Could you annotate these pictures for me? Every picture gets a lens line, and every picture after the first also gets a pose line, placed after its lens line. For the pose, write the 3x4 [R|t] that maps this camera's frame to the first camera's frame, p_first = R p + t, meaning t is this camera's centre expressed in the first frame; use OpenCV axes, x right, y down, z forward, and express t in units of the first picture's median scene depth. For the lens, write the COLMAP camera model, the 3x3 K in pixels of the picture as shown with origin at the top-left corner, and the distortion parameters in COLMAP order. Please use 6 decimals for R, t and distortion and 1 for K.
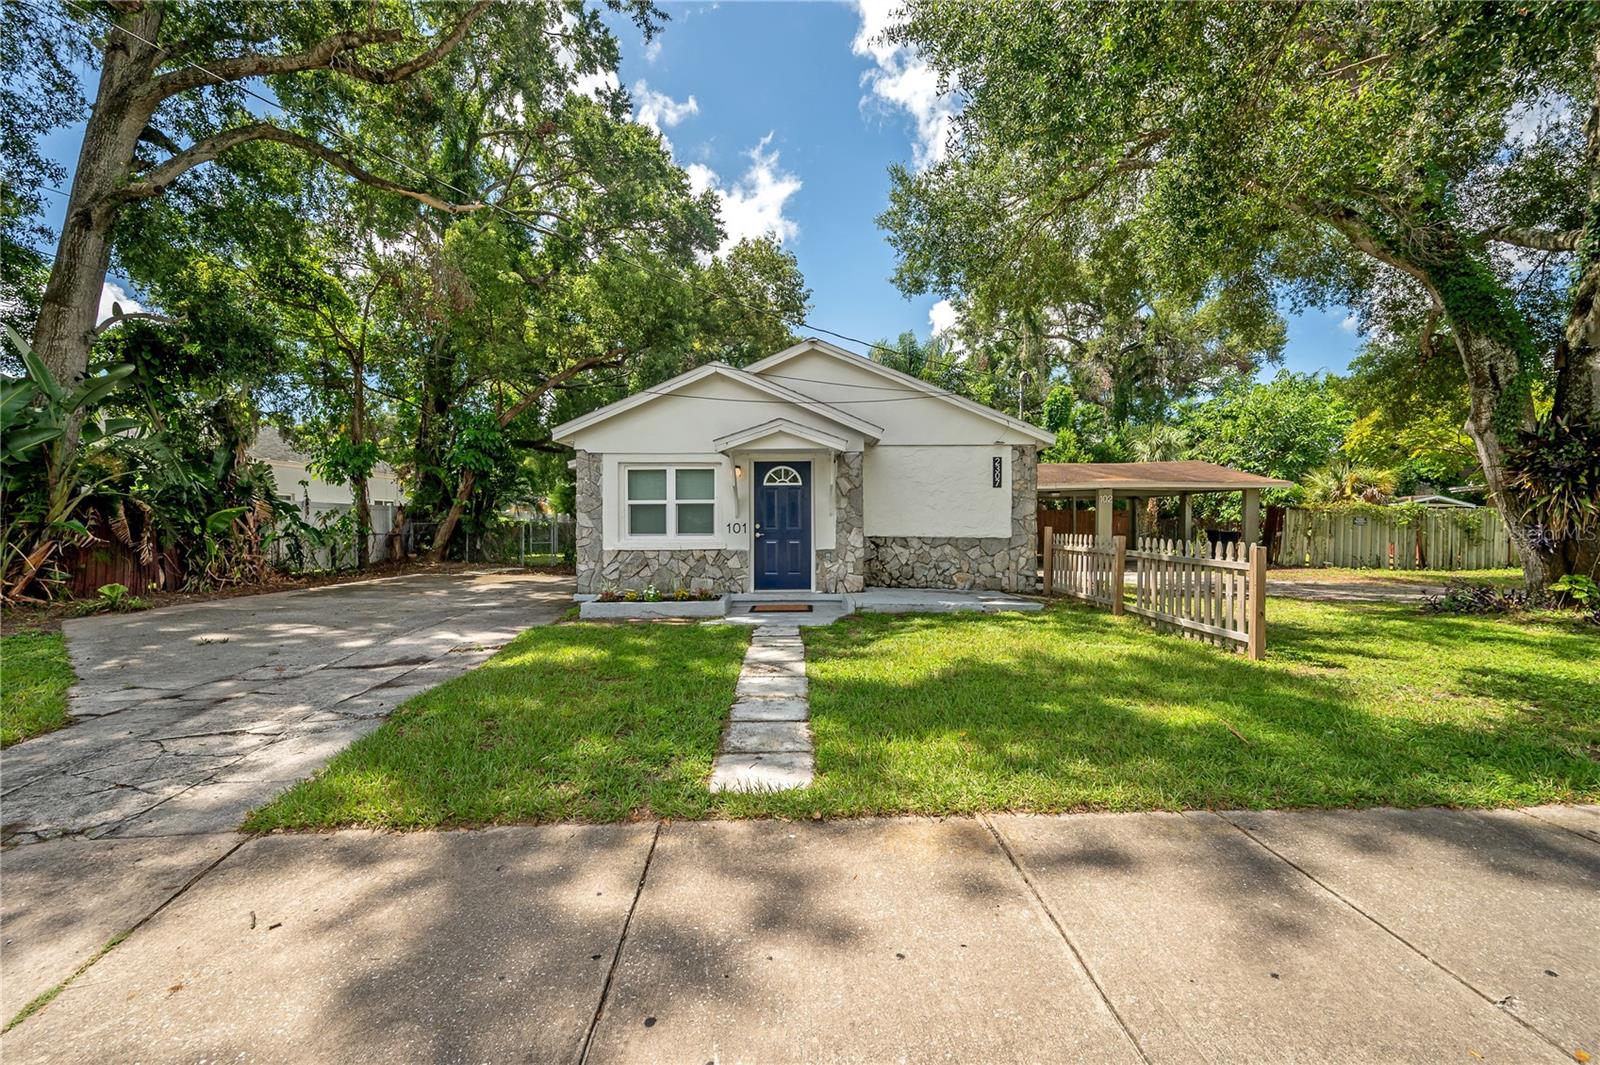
lens RADIAL K [[643.0, 0, 802.0], [0, 643.0, 543.8], [0, 0, 1]] dist [-0.000374, -0.000003]
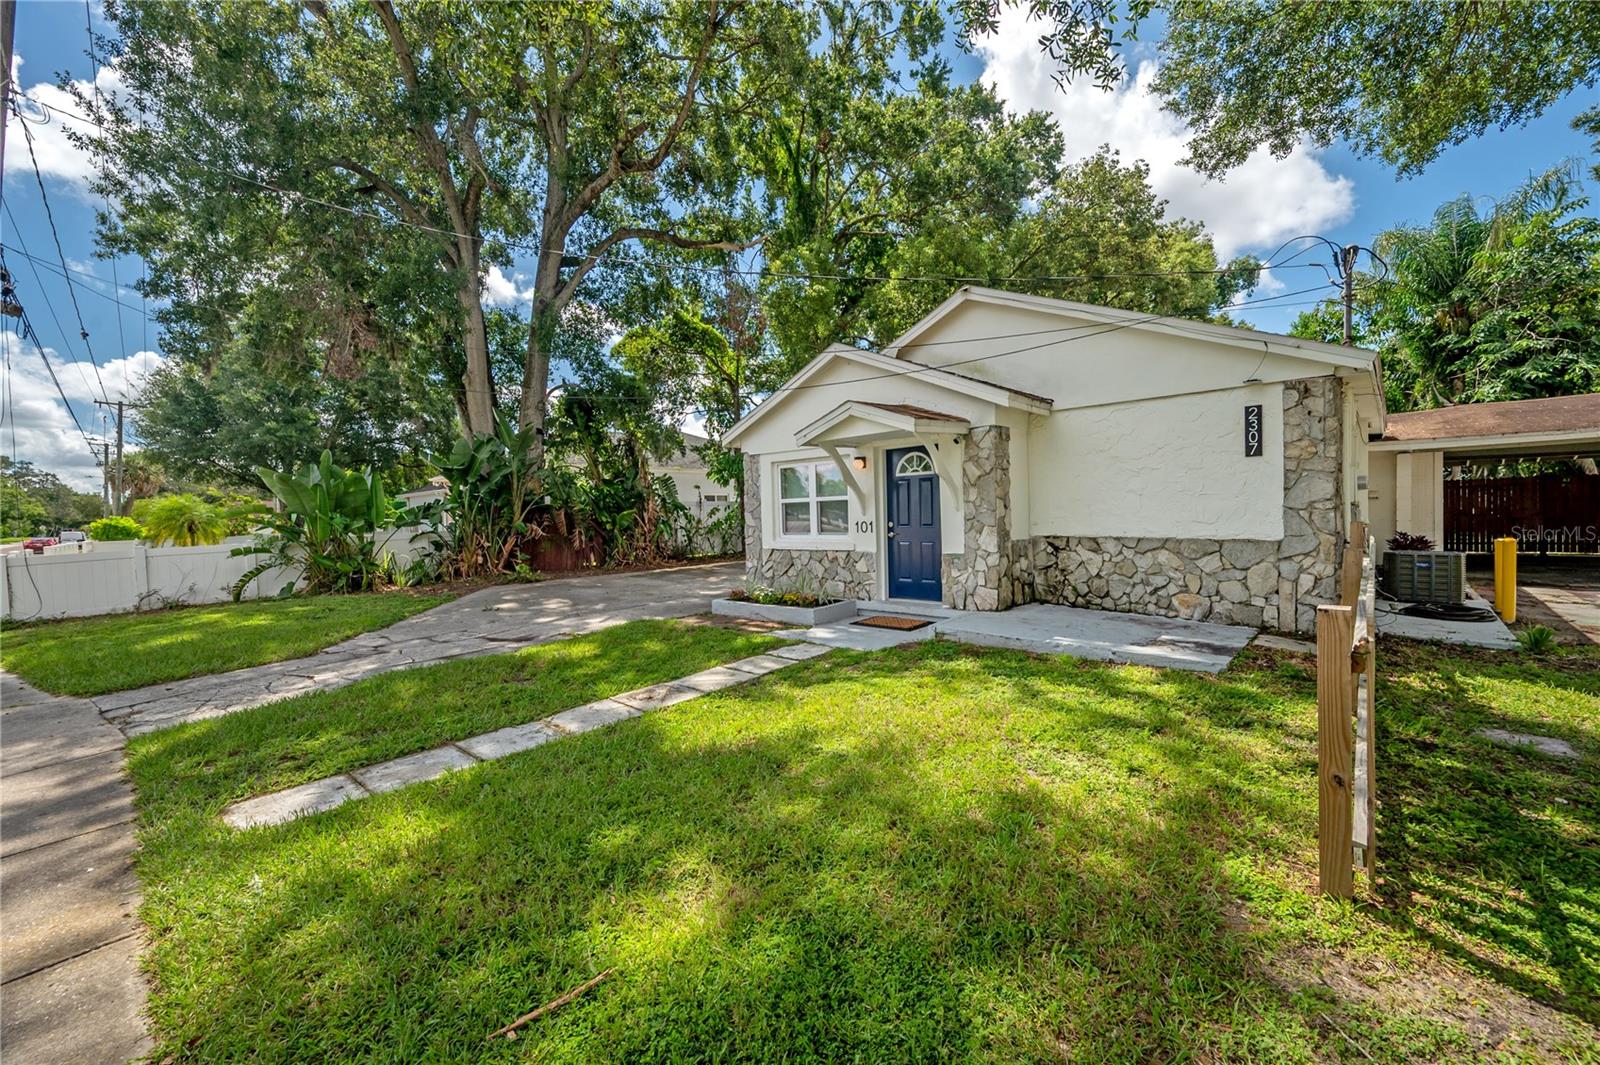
lens RADIAL K [[643.0, 0, 795.6], [0, 643.0, 531.3], [0, 0, 1]] dist [-0.000374, -0.000003]
pose [[0.733366, 0.002721, -0.679828, 0.423285], [0.004259, 0.999954, 0.008597, -0.025942], [0.679820, -0.009200, 0.733321, 0.284552]]
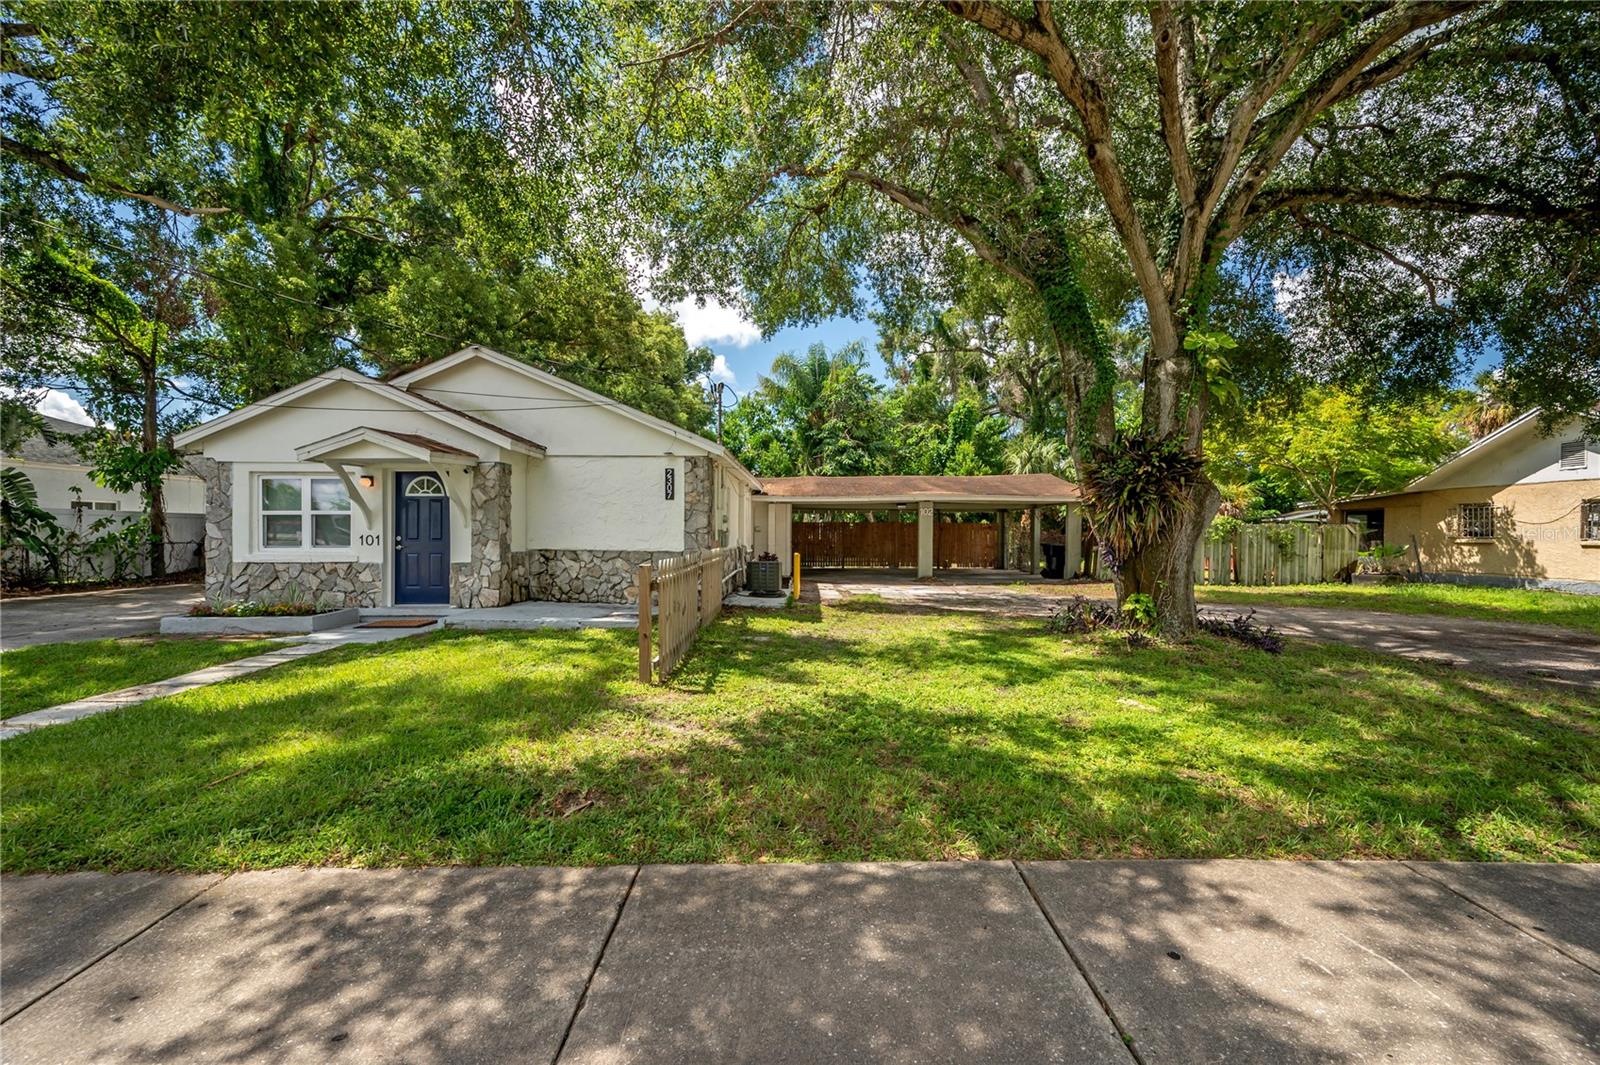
lens RADIAL K [[643.0, 0, 817.4], [0, 643.0, 537.0], [0, 0, 1]] dist [-0.000374, -0.000003]
pose [[0.999901, 0.005753, 0.012868, 0.546435], [-0.005405, 0.999623, -0.026930, -0.006565], [-0.013018, 0.026858, 0.999555, 0.031108]]
